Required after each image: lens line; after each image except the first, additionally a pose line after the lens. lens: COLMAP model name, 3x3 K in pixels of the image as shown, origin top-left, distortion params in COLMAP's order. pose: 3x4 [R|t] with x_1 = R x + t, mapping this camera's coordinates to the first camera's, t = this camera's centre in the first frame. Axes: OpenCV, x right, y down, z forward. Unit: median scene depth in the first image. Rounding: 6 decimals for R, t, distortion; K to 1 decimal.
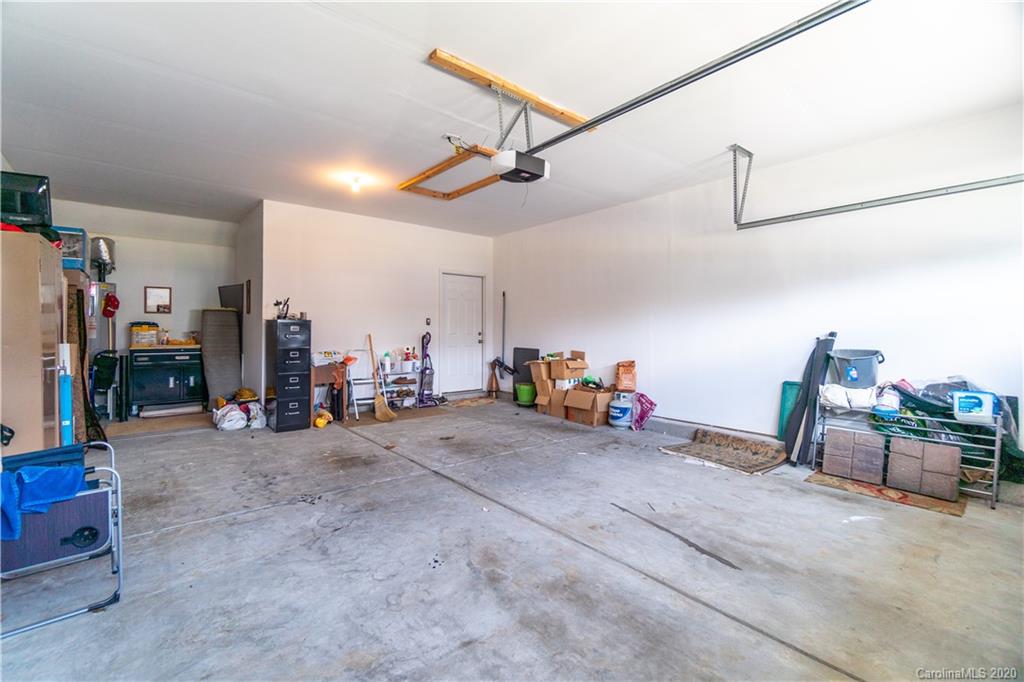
lens RADIAL K [[456.0, 0, 509.6], [0, 456.0, 331.8], [0, 0, 1]] dist [-0.009187, 0.002166]
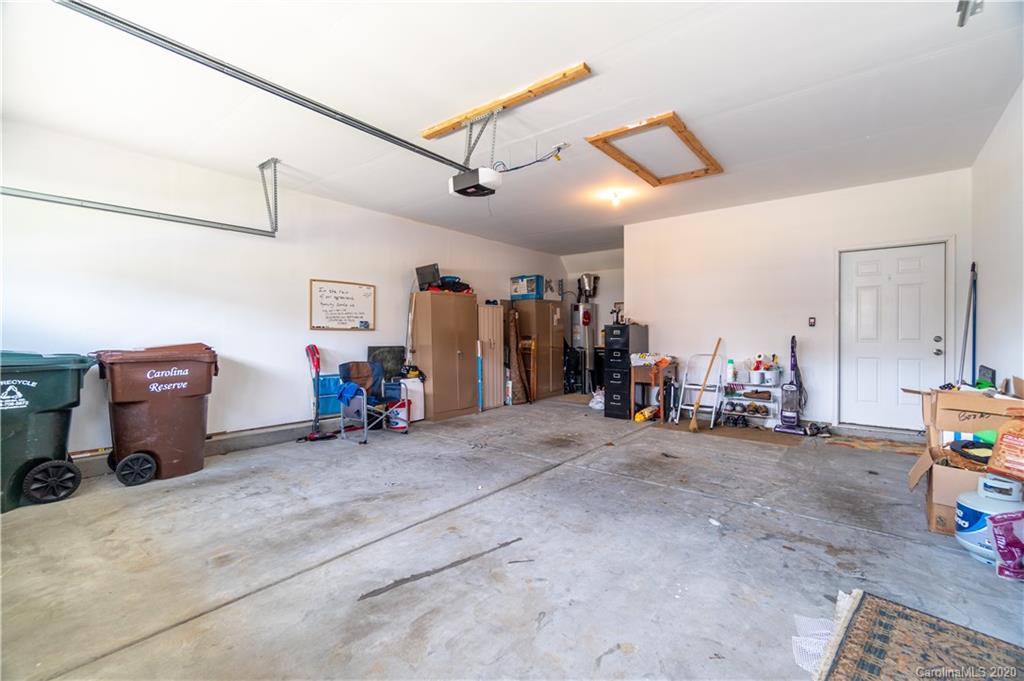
lens RADIAL K [[465.5, 0, 509.3], [0, 465.5, 344.4], [0, 0, 1]] dist [-0.003179, 0.000398]
pose [[0.152024, 0.020950, -0.988155, 1.013757], [-0.003290, 0.999781, 0.020691, 0.000483], [0.988371, 0.000105, 0.152059, 0.808992]]
